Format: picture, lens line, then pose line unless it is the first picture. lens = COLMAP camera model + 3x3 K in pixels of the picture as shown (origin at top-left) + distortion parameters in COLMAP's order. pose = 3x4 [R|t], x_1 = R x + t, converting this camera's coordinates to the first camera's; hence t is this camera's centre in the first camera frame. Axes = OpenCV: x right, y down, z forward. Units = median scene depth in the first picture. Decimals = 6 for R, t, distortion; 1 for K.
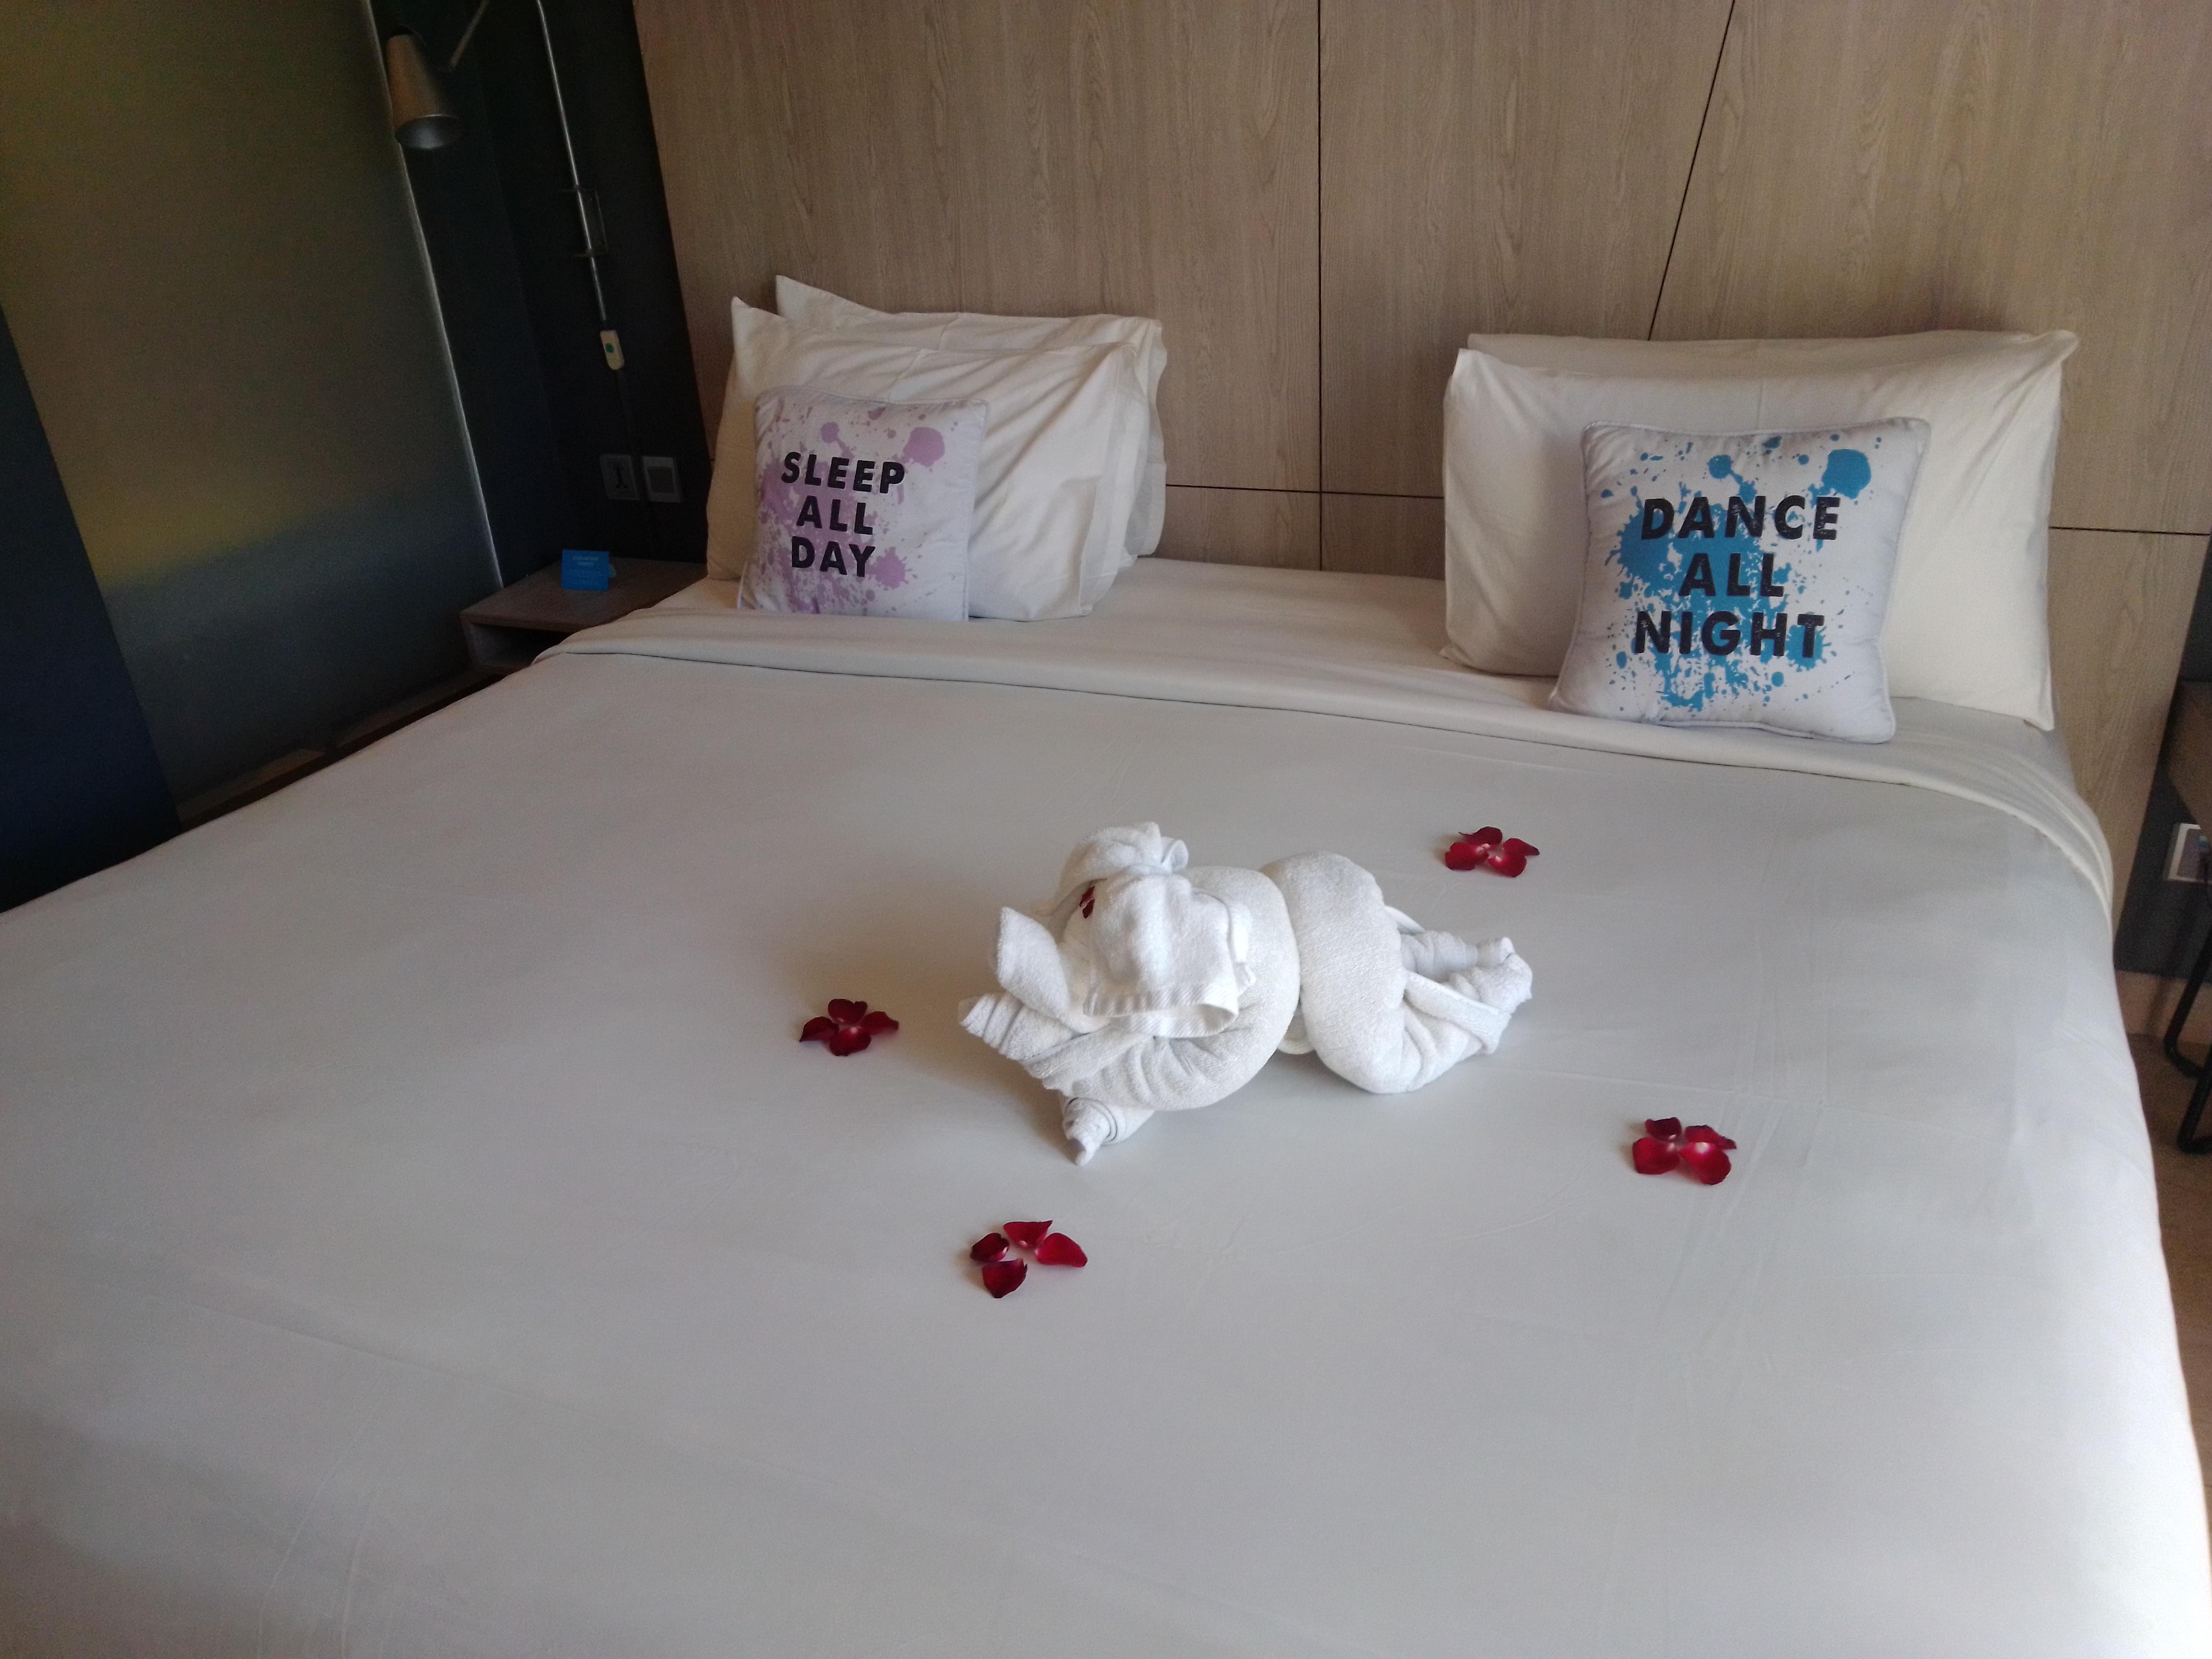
lens RADIAL K [[1722.2, 0, 1103.4], [0, 1722.2, 831.7], [0, 0, 1]] dist [0.036102, -0.029752]
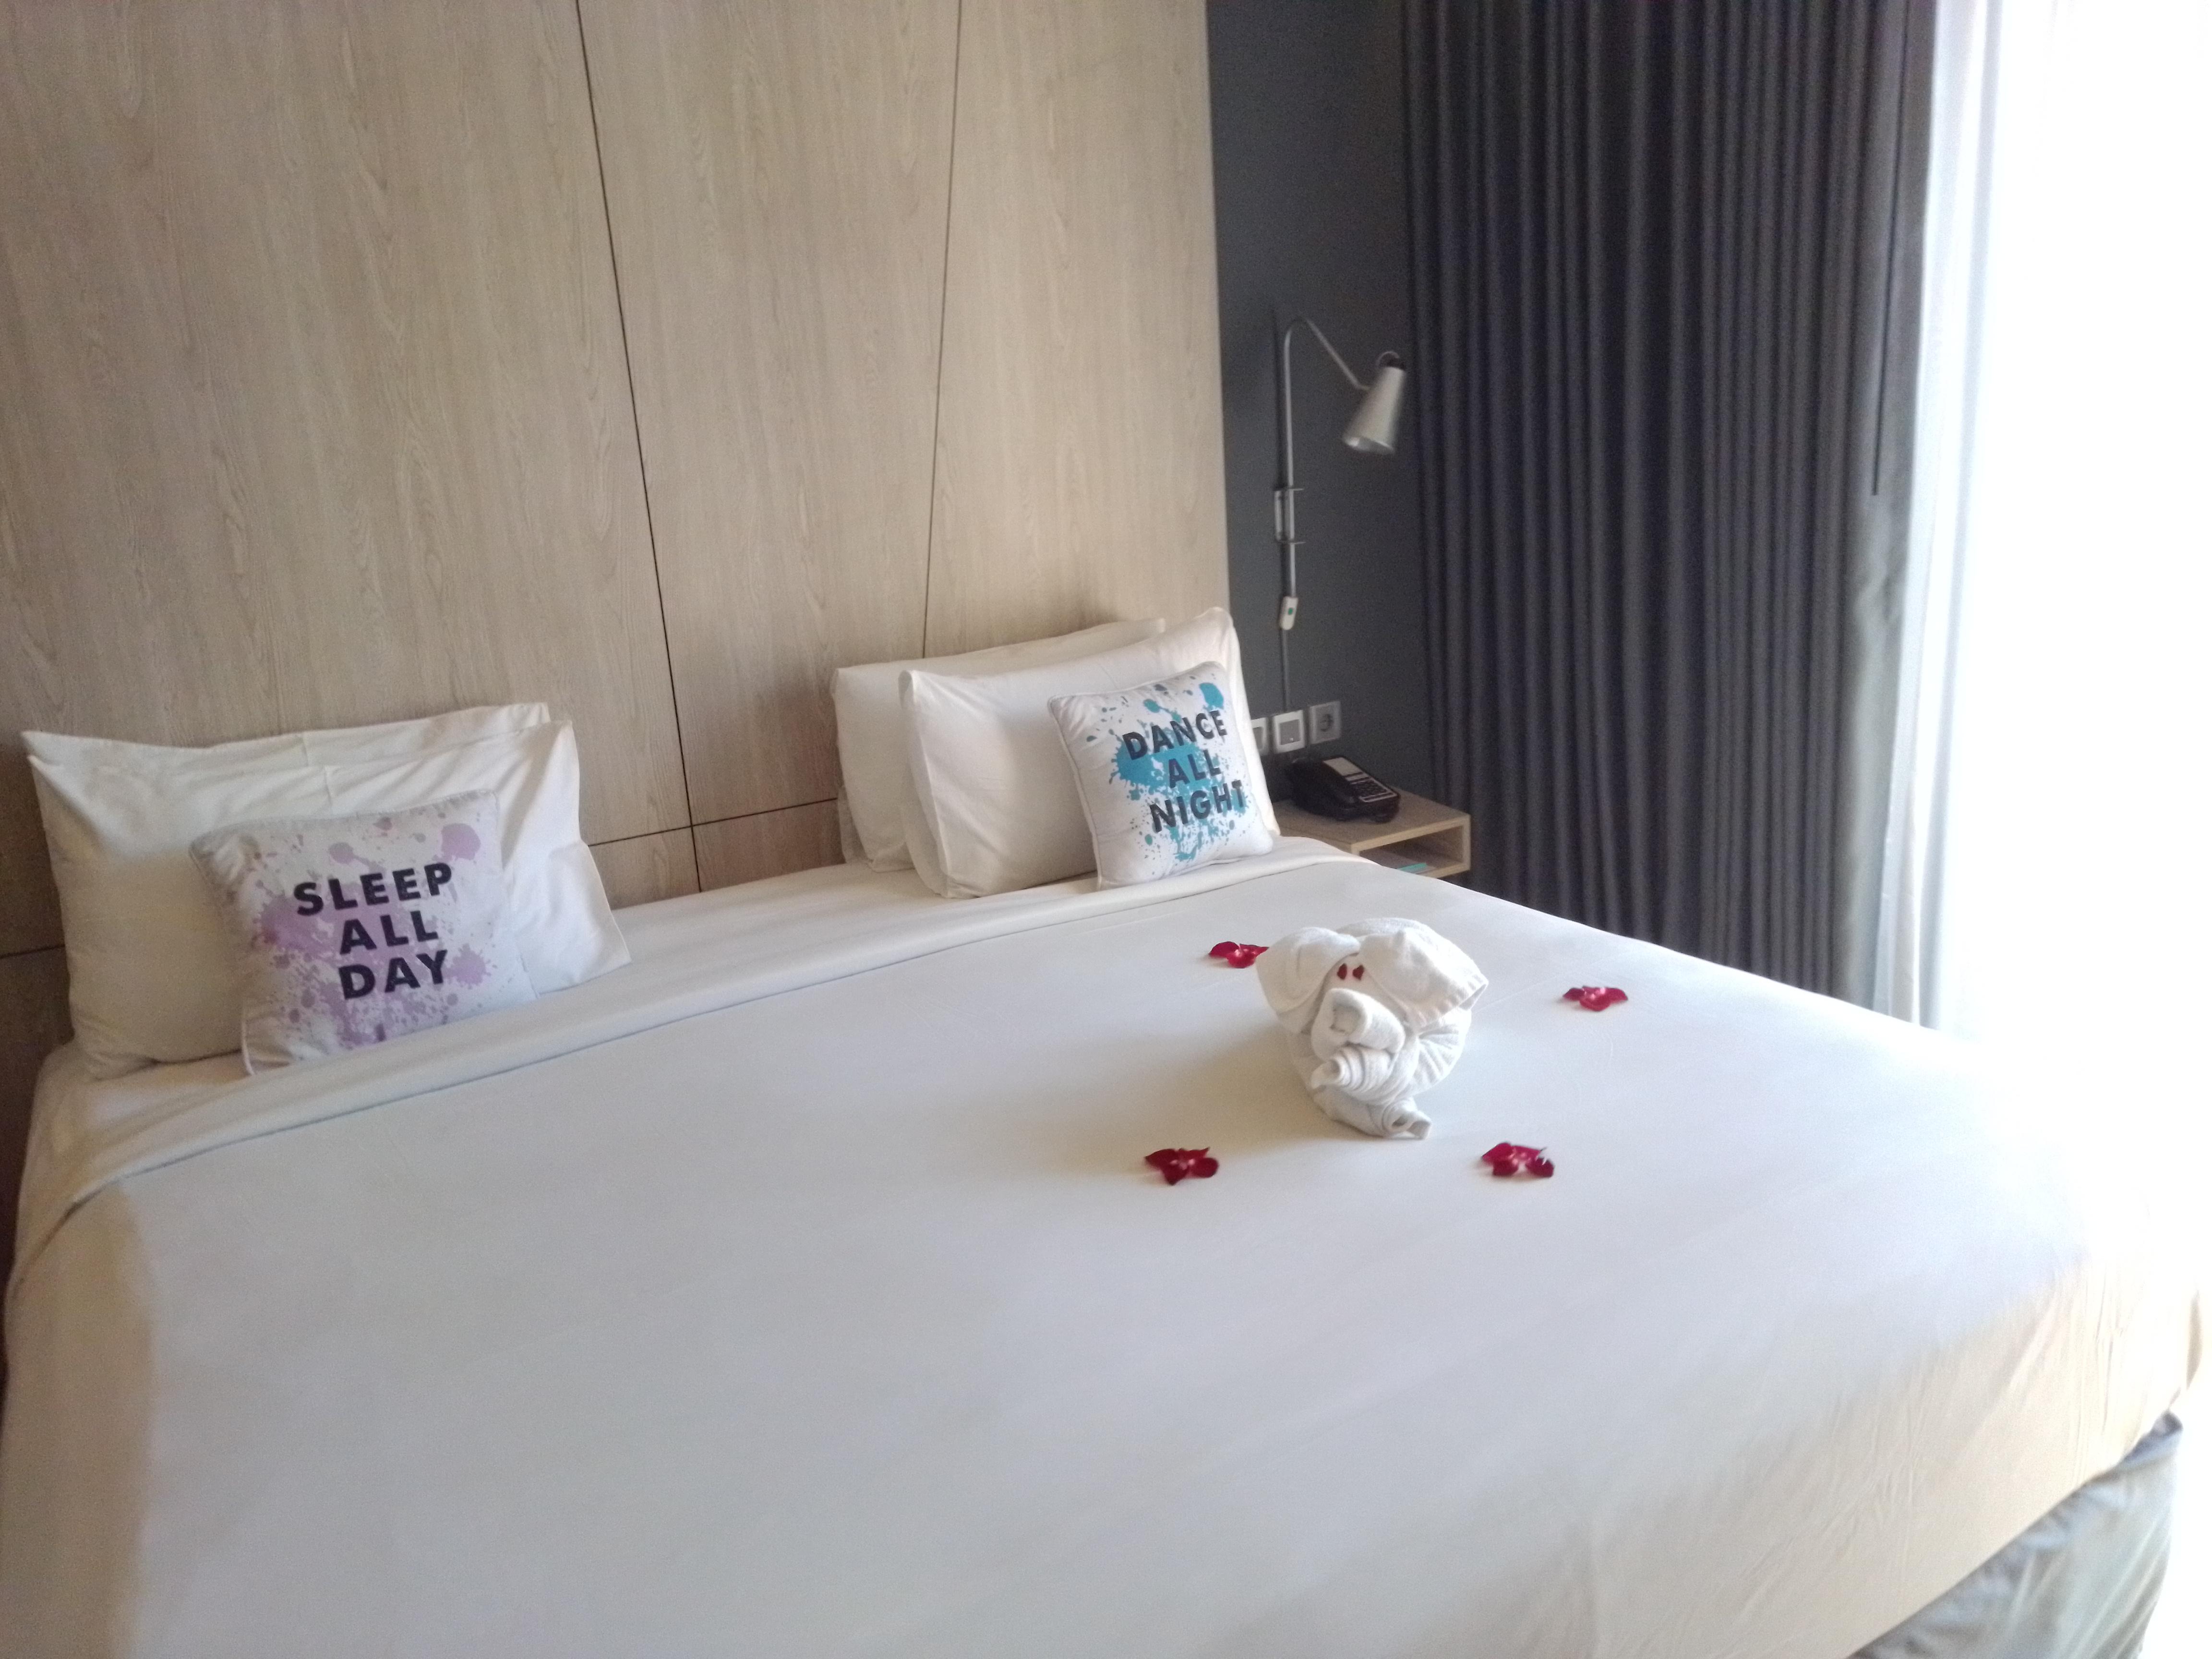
lens RADIAL K [[1722.2, 0, 1108.9], [0, 1722.2, 832.3], [0, 0, 1]] dist [0.036102, -0.029752]
pose [[0.545079, -0.192083, 0.816084, -0.710640], [0.376344, 0.925876, -0.033443, -0.054306], [-0.749169, 0.325357, 0.576965, 0.143840]]
